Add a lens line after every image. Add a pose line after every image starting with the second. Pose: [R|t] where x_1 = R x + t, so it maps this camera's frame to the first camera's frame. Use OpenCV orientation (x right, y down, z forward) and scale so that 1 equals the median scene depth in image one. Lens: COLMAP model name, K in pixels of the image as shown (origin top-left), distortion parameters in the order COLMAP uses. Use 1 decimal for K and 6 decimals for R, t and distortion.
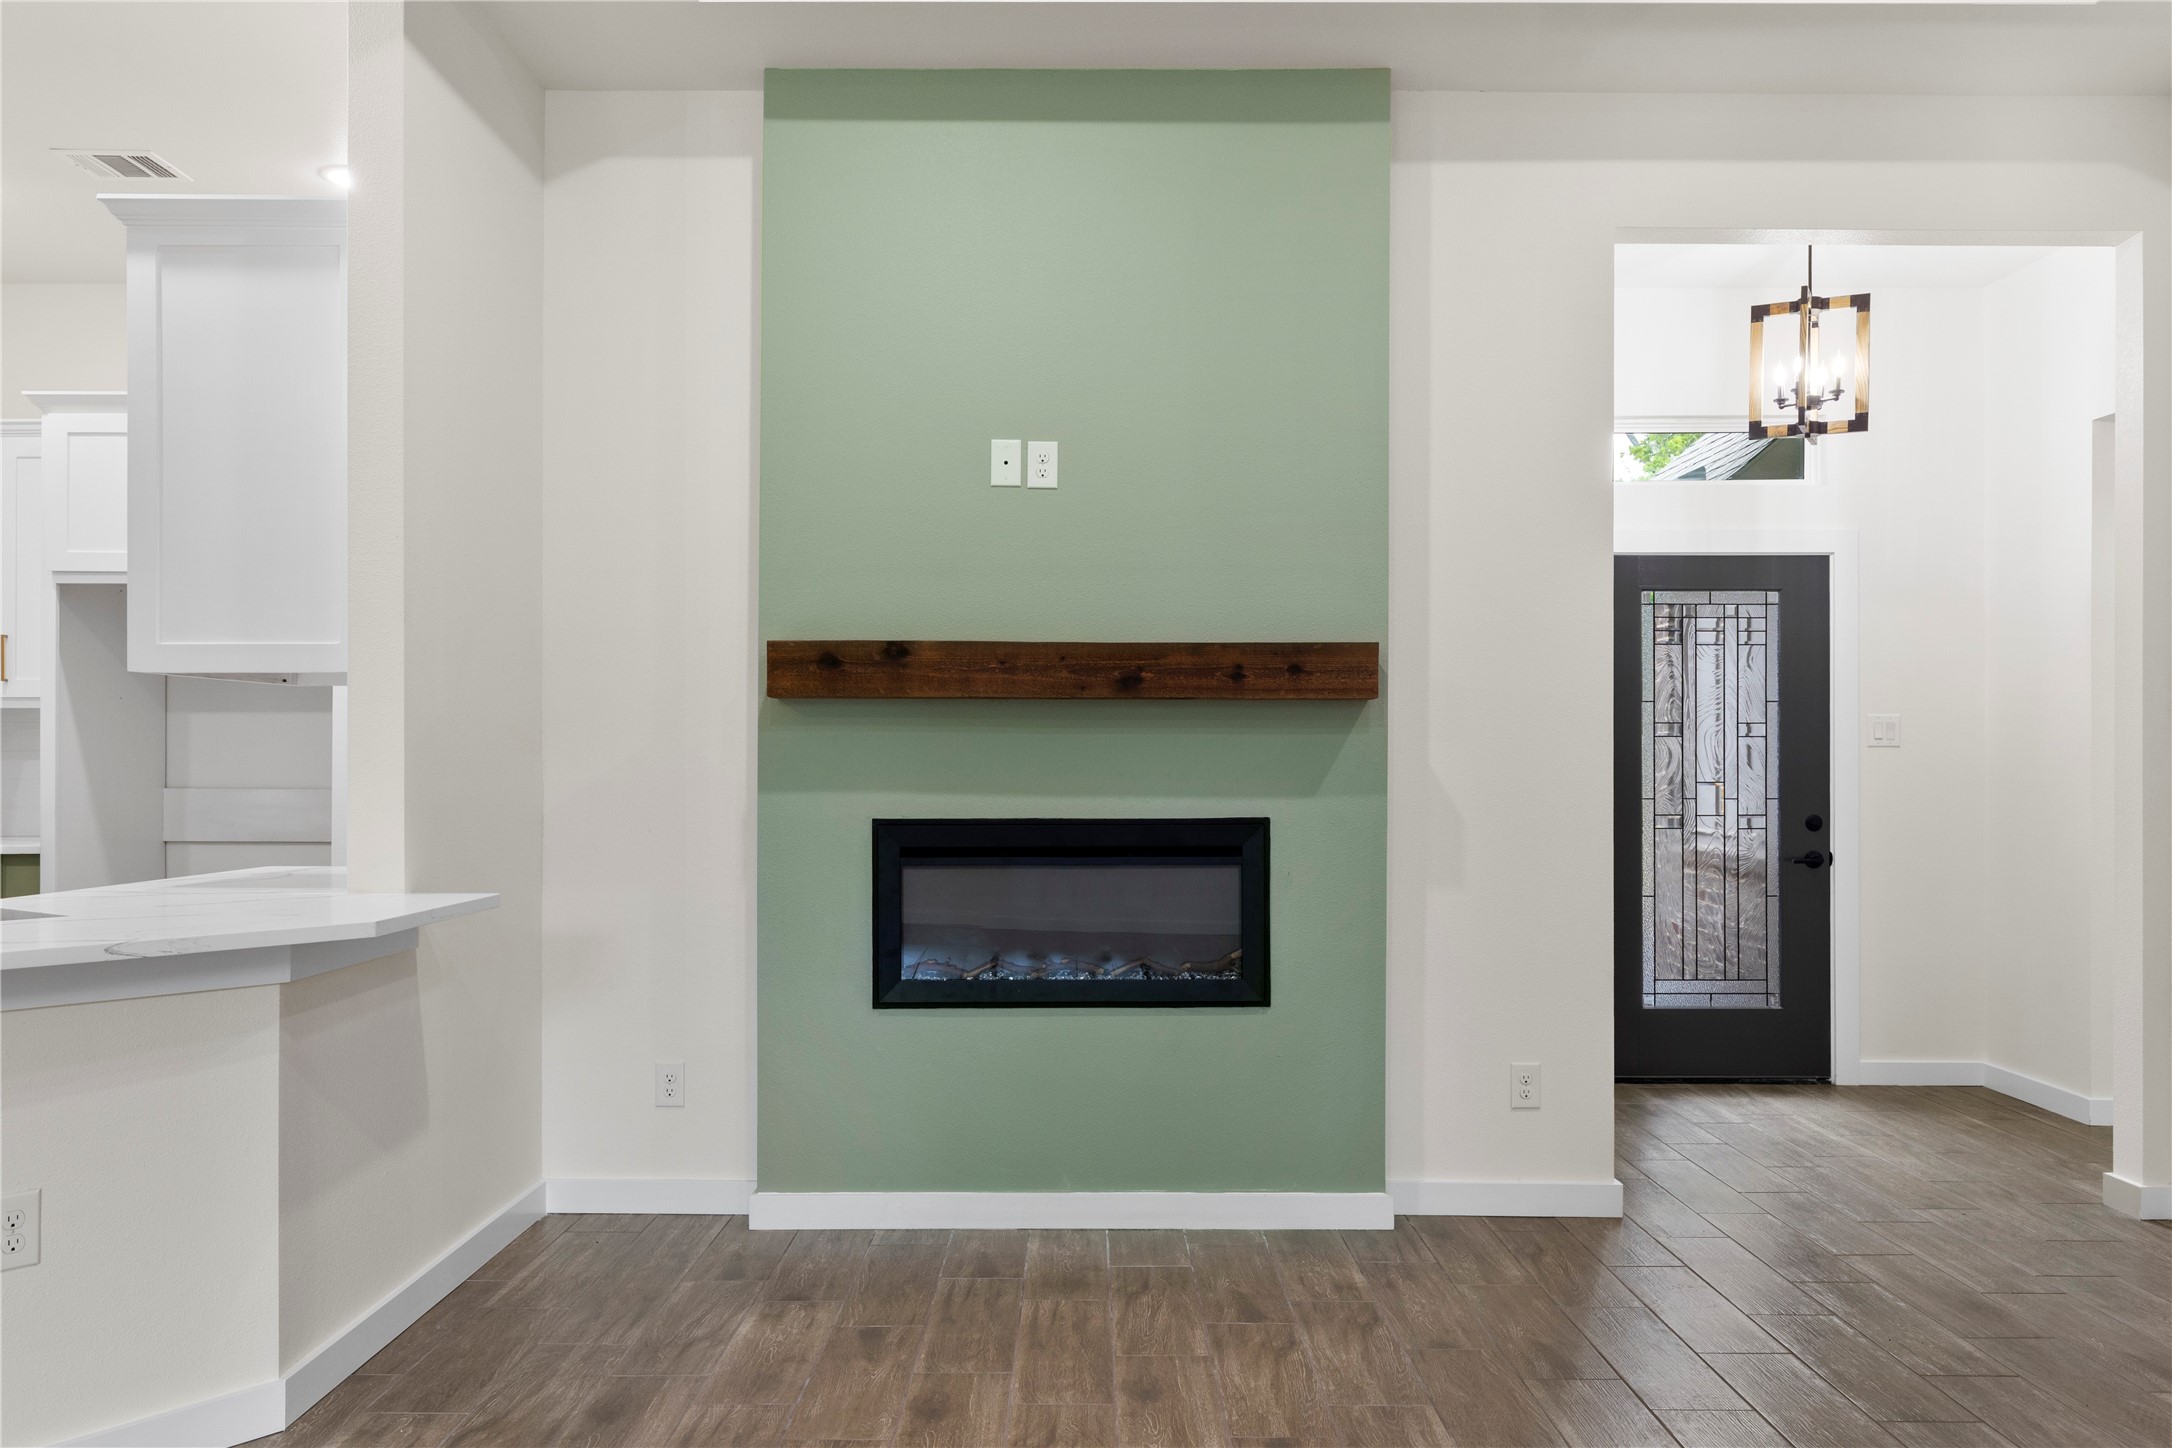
lens RADIAL K [[1647.0, 0, 1078.5], [0, 1647.0, 758.3], [0, 0, 1]] dist [-0.000934, 0.011286]
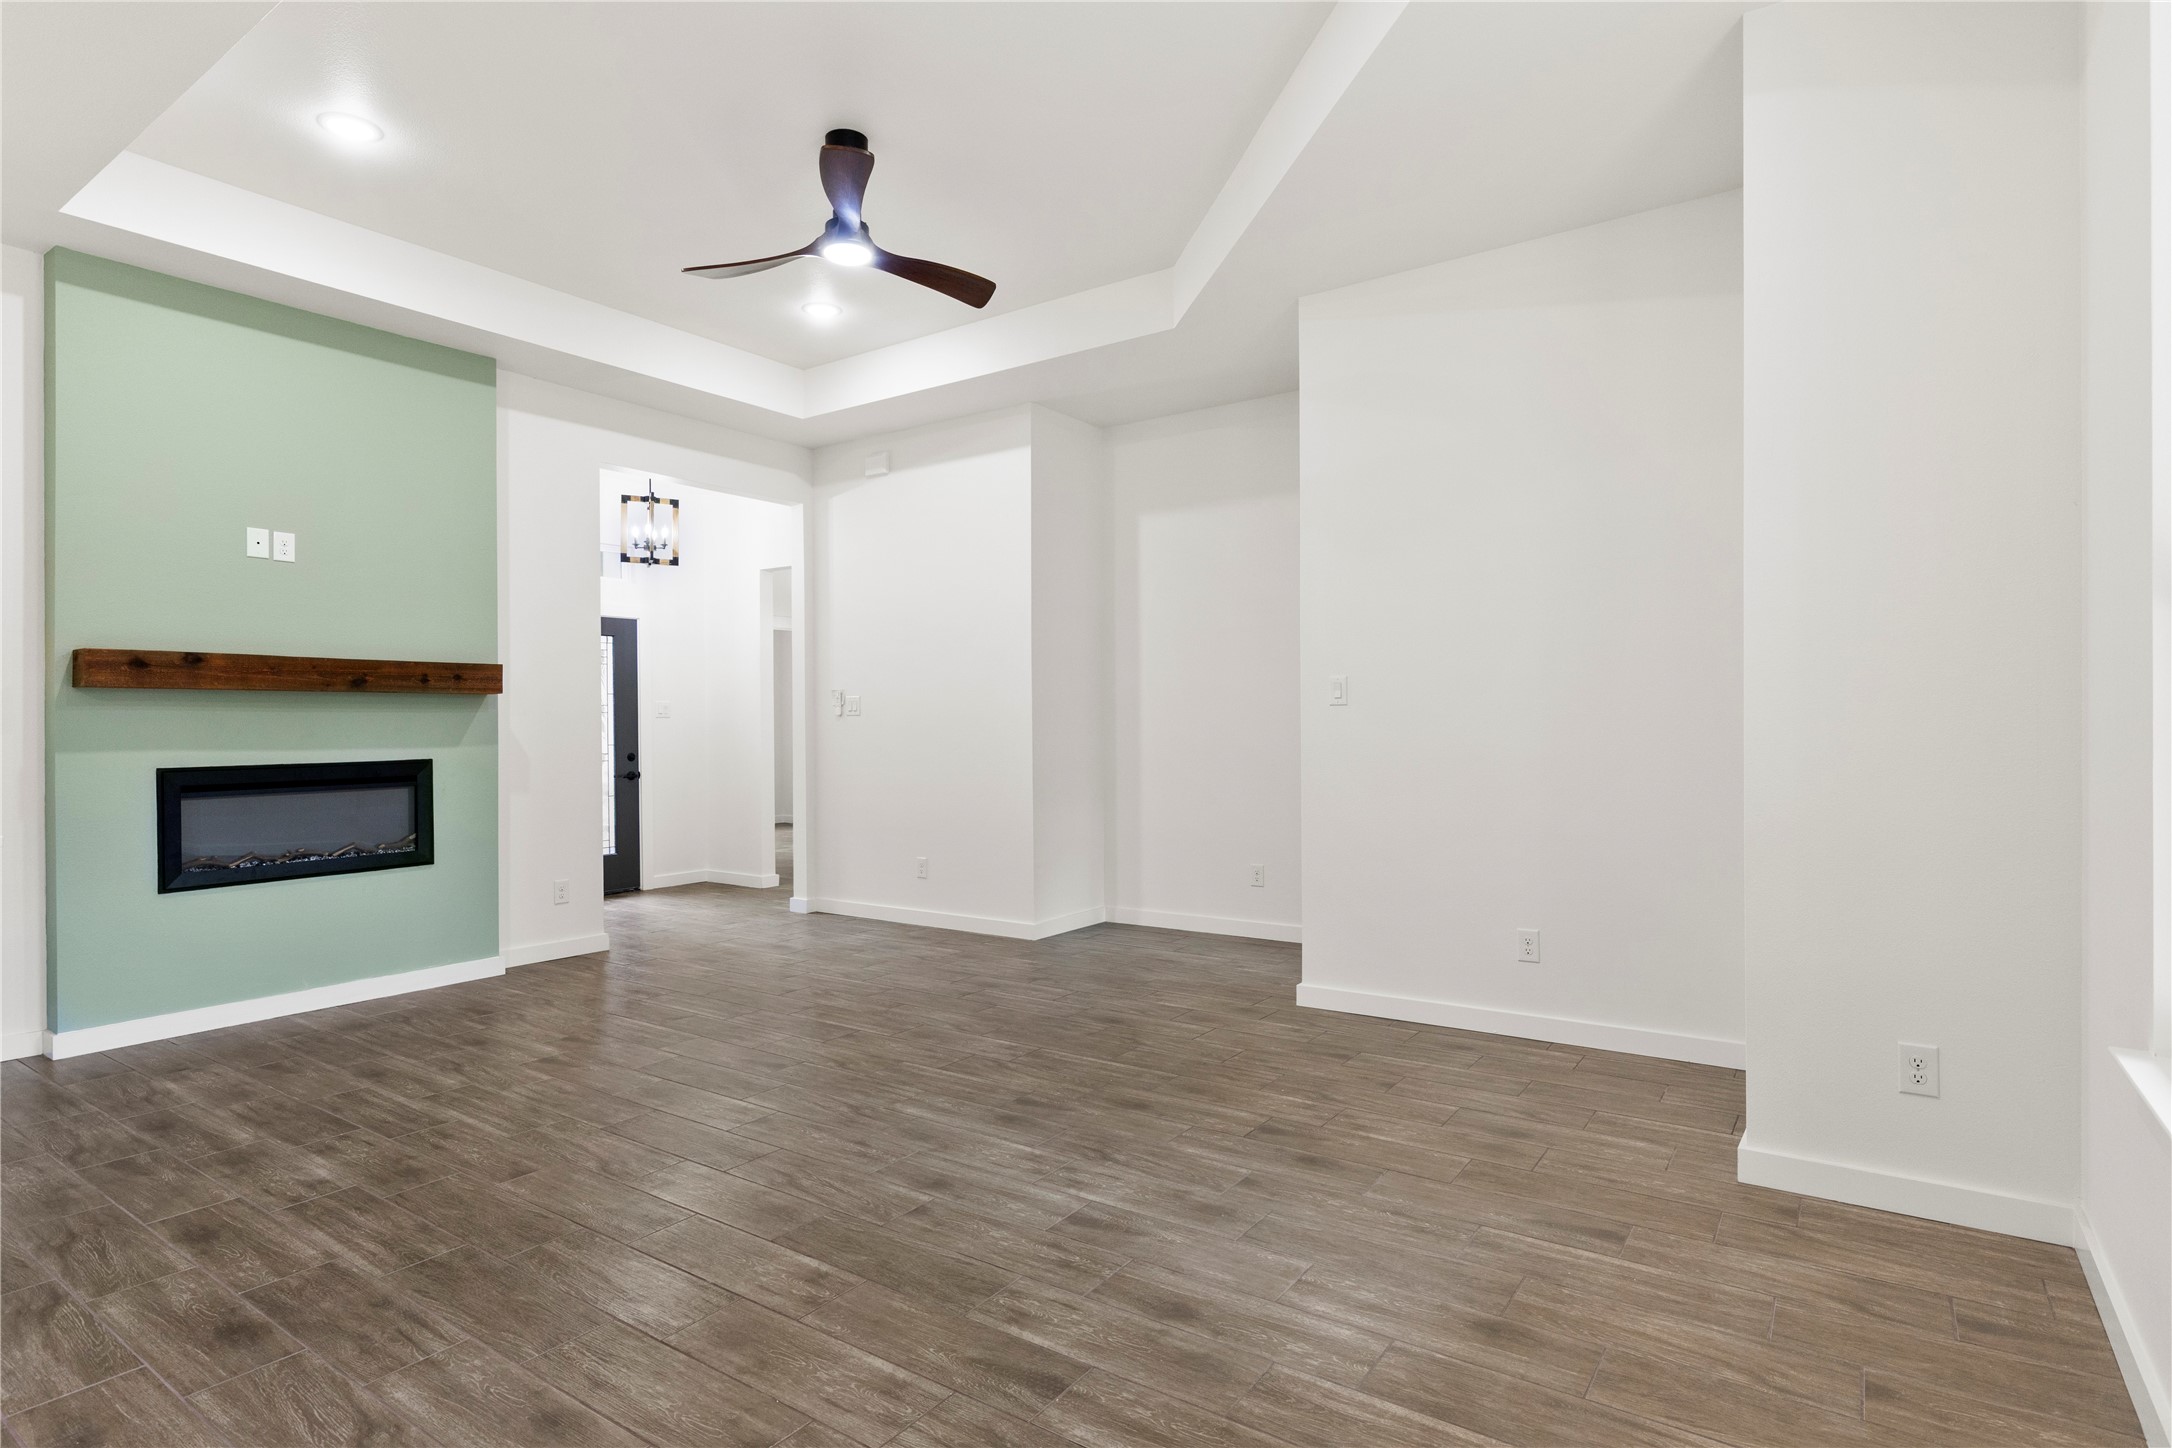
lens RADIAL K [[1123.6, 0, 1081.8], [0, 1123.6, 720.6], [0, 0, 1]] dist [0.002172, -0.001154]
pose [[0.576307, -0.004966, 0.817218, -0.478455], [0.007237, 0.999973, 0.000973, -0.001666], [-0.817201, 0.005354, 0.576327, -0.285860]]
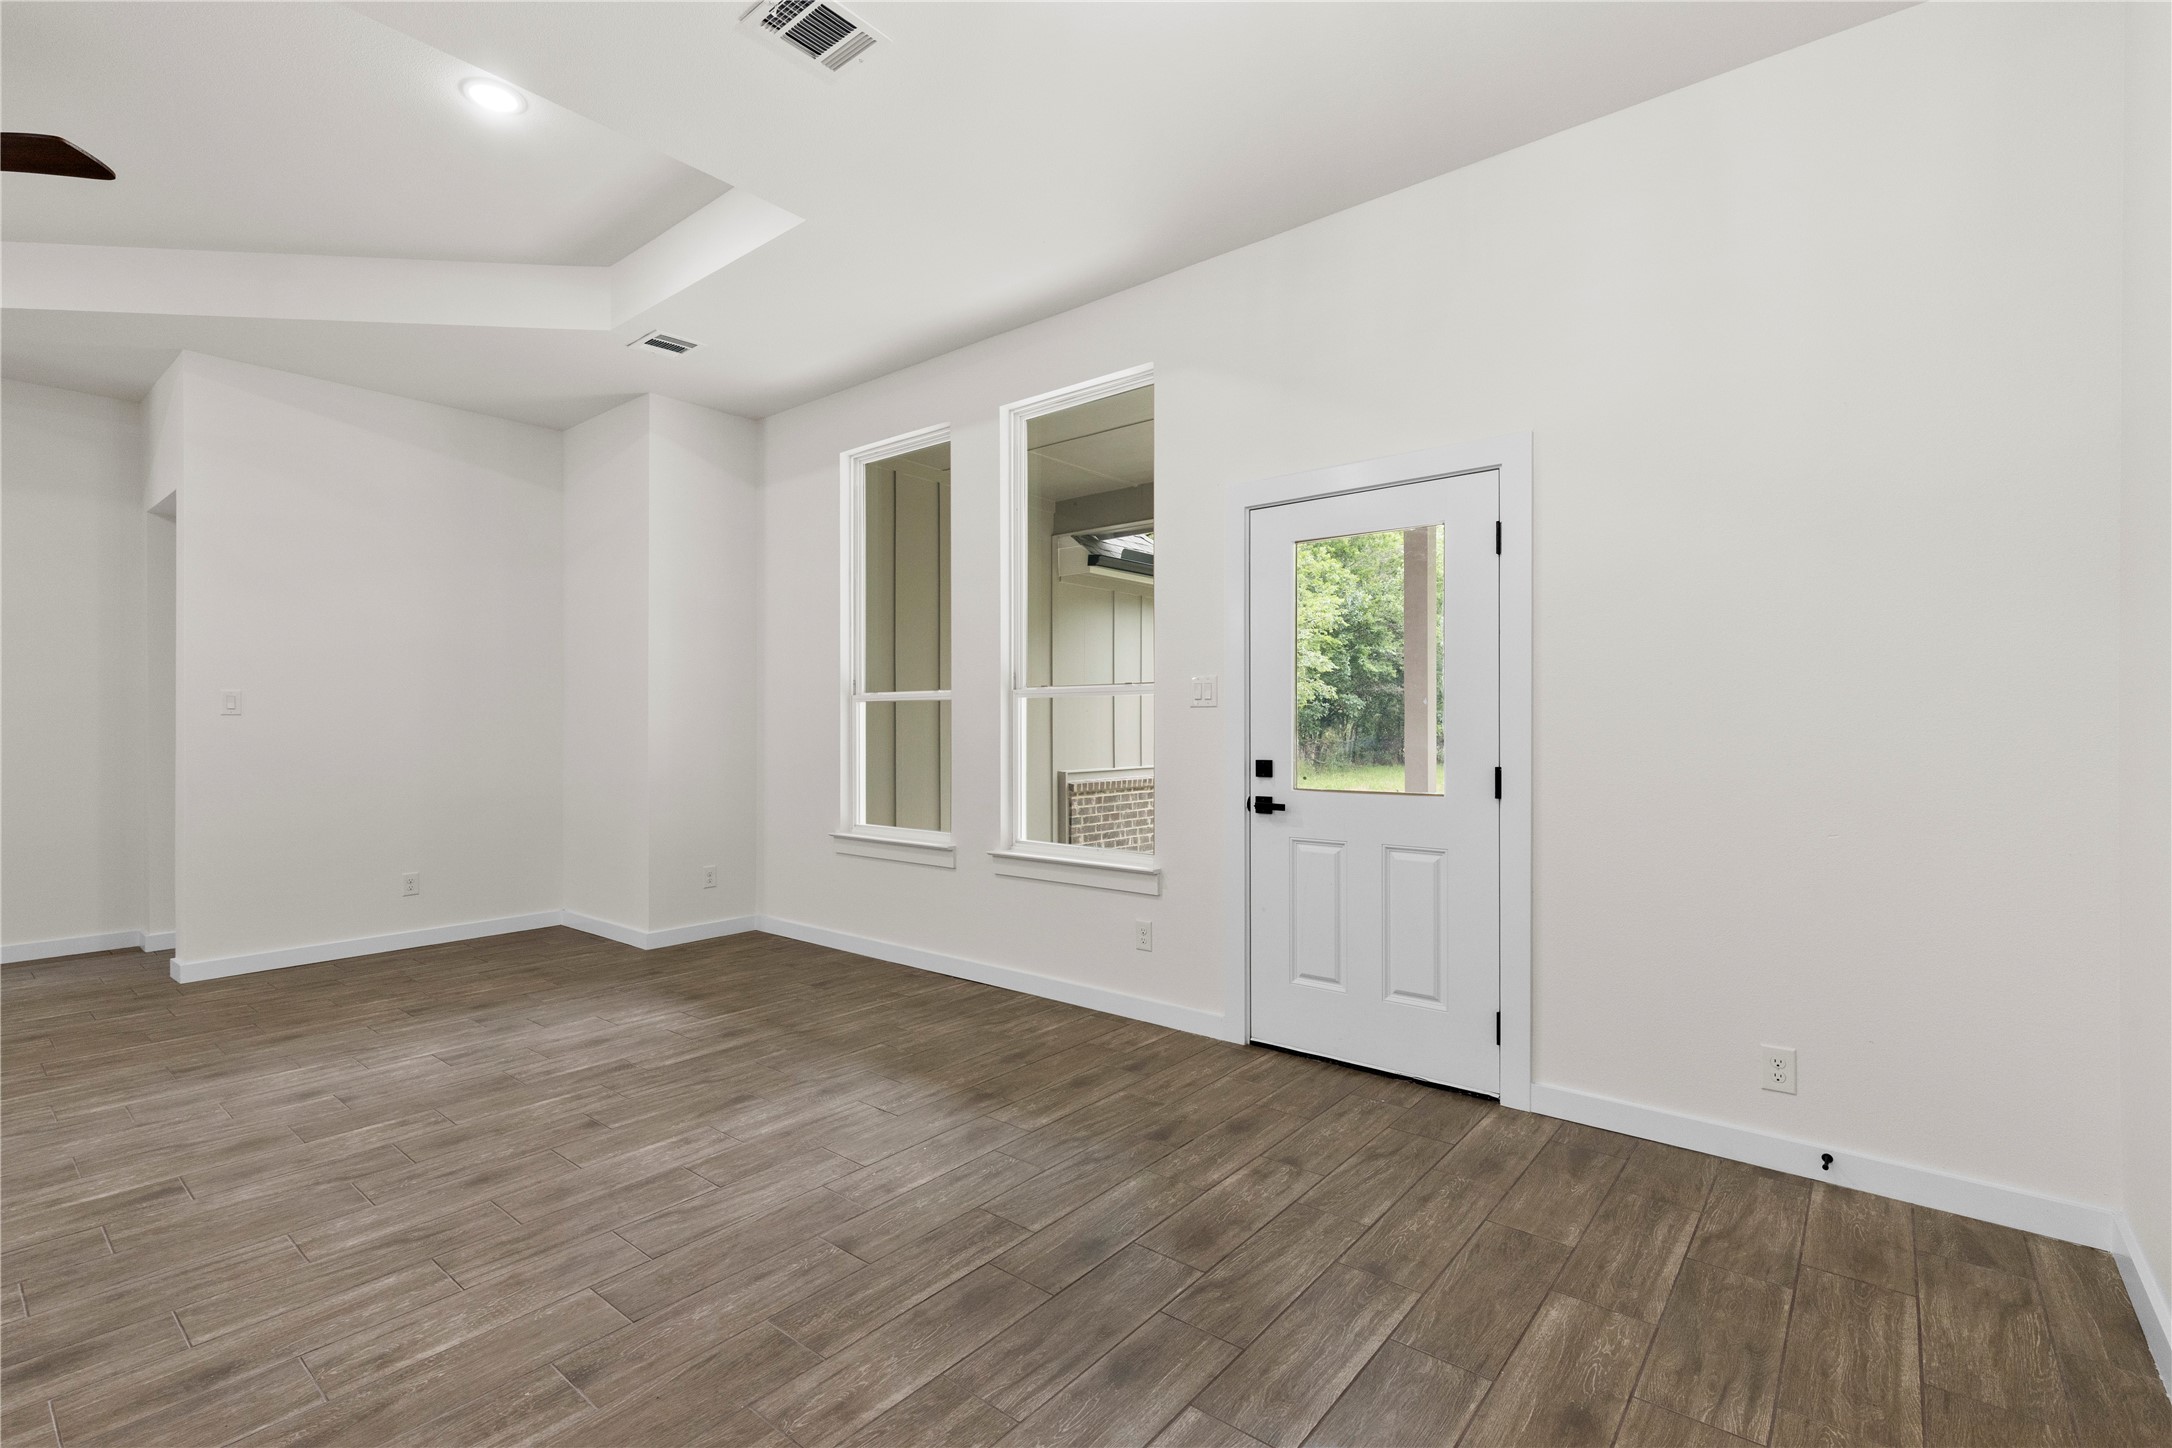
lens RADIAL K [[974.8, 0, 1085.2], [0, 974.8, 740.8], [0, 0, 1]] dist [0.006520, -0.000608]
pose [[-0.772110, -0.009646, 0.635416, -0.907412], [-0.001109, 0.999904, 0.013832, -0.001956], [-0.635488, 0.009975, -0.772046, 0.382209]]
